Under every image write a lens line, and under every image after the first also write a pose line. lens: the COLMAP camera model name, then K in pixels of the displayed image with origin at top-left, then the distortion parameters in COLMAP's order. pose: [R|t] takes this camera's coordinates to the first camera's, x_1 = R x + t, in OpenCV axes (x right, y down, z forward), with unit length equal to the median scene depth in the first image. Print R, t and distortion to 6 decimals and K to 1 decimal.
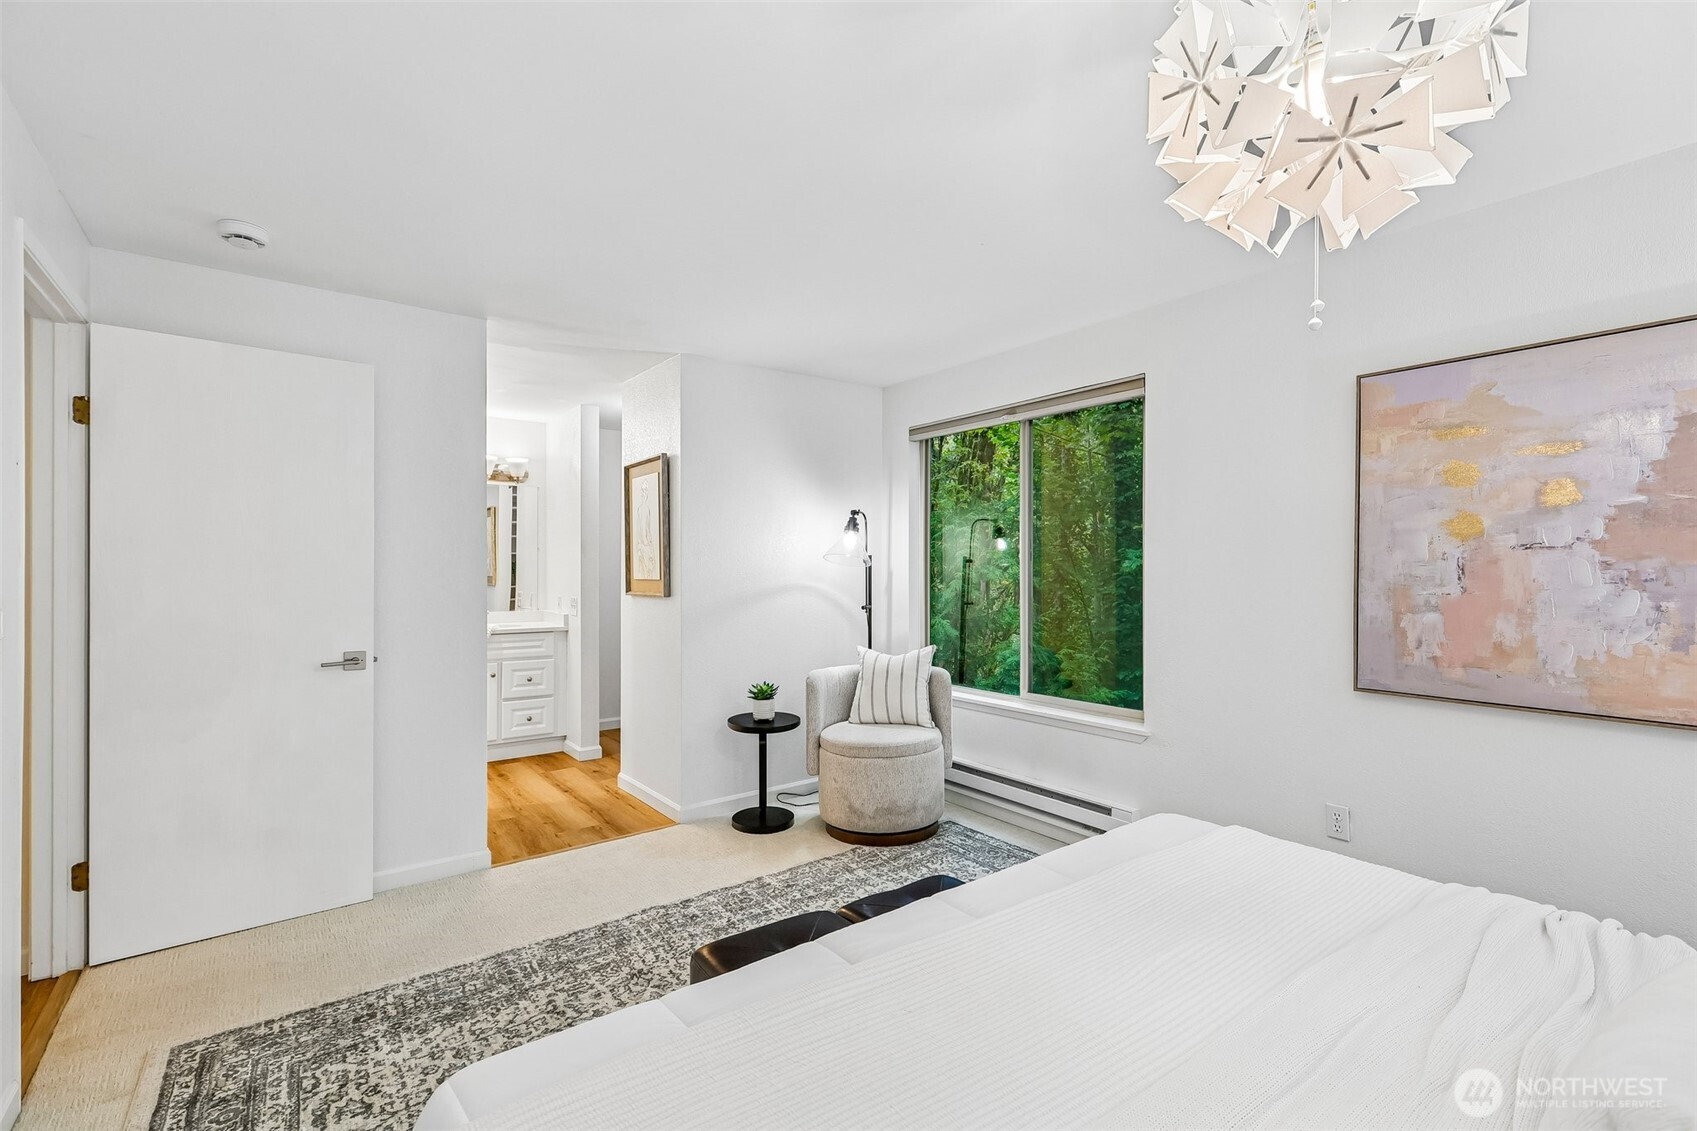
lens RADIAL K [[744.5, 0, 851.3], [0, 744.5, 571.7], [0, 0, 1]] dist [-0.005832, 0.004246]
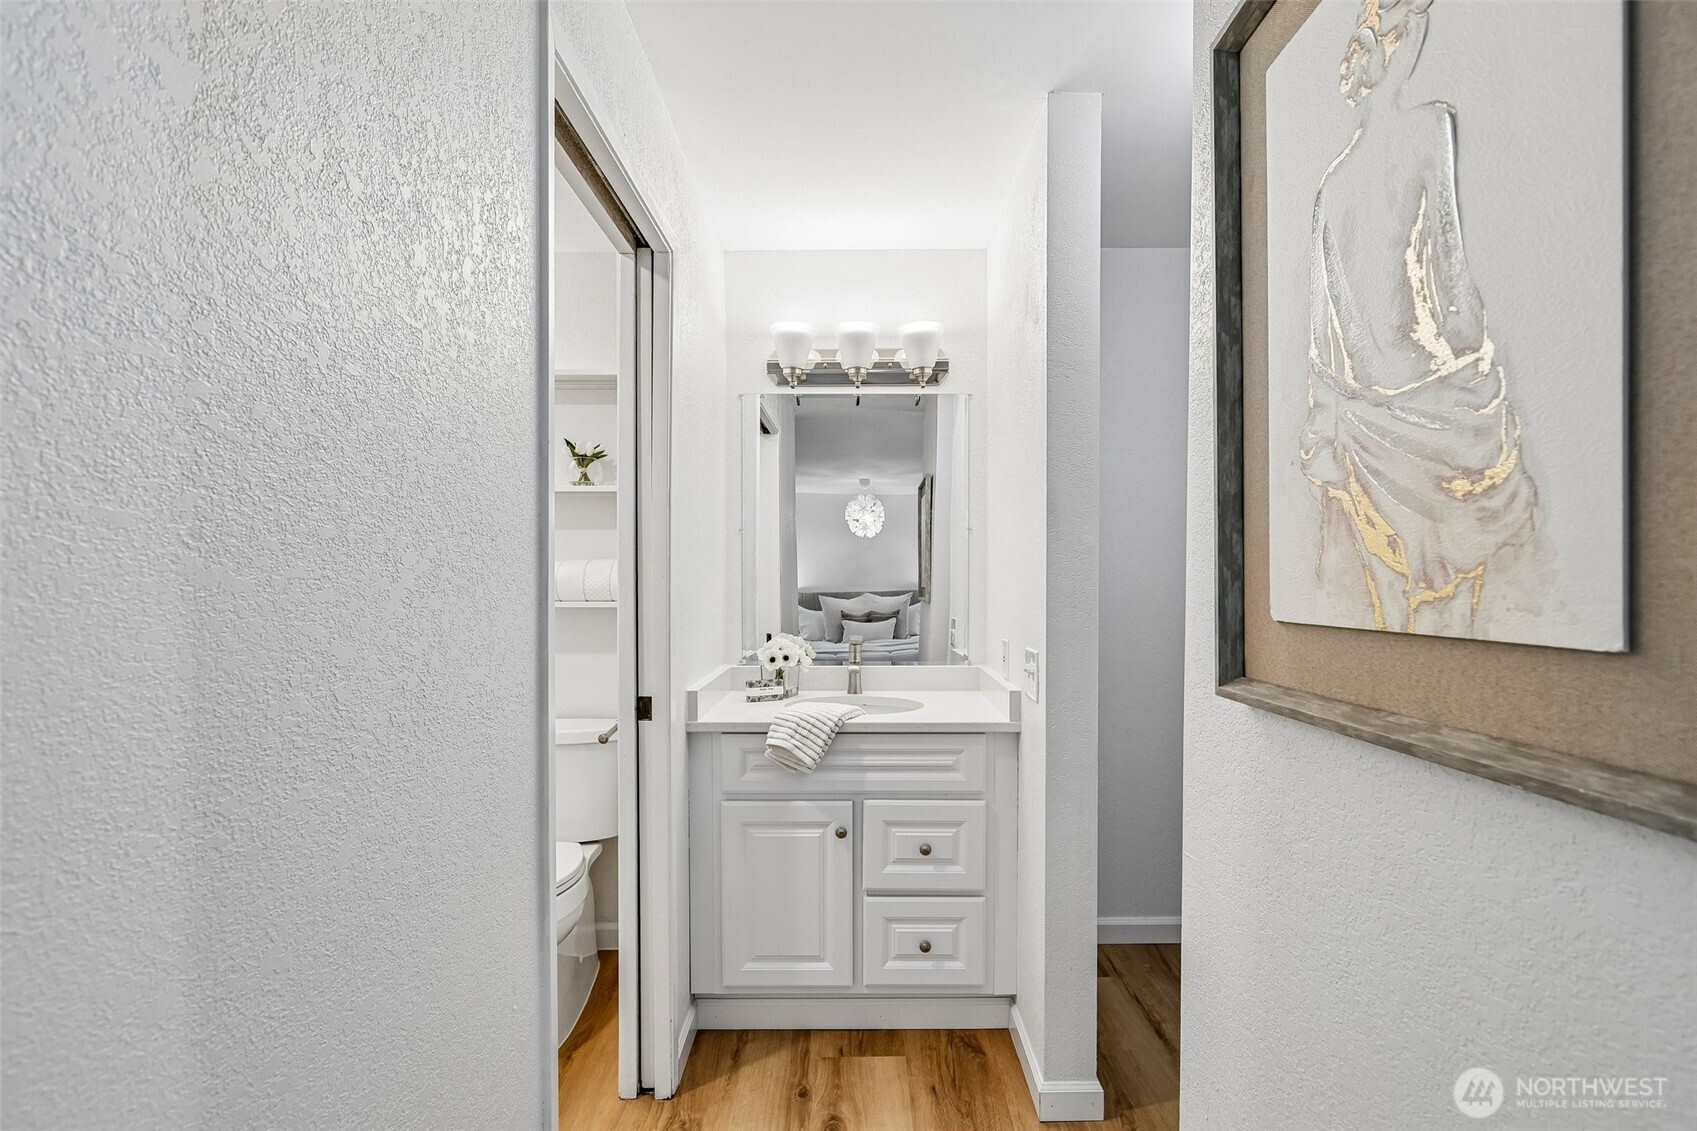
lens RADIAL K [[744.5, 0, 858.1], [0, 744.5, 579.9], [0, 0, 1]] dist [-0.005832, 0.004246]
pose [[0.790579, 0.004360, -0.612344, -0.216107], [-0.009122, 0.999948, -0.004658, 0.001998], [0.612292, 0.009268, 0.790577, 0.658442]]
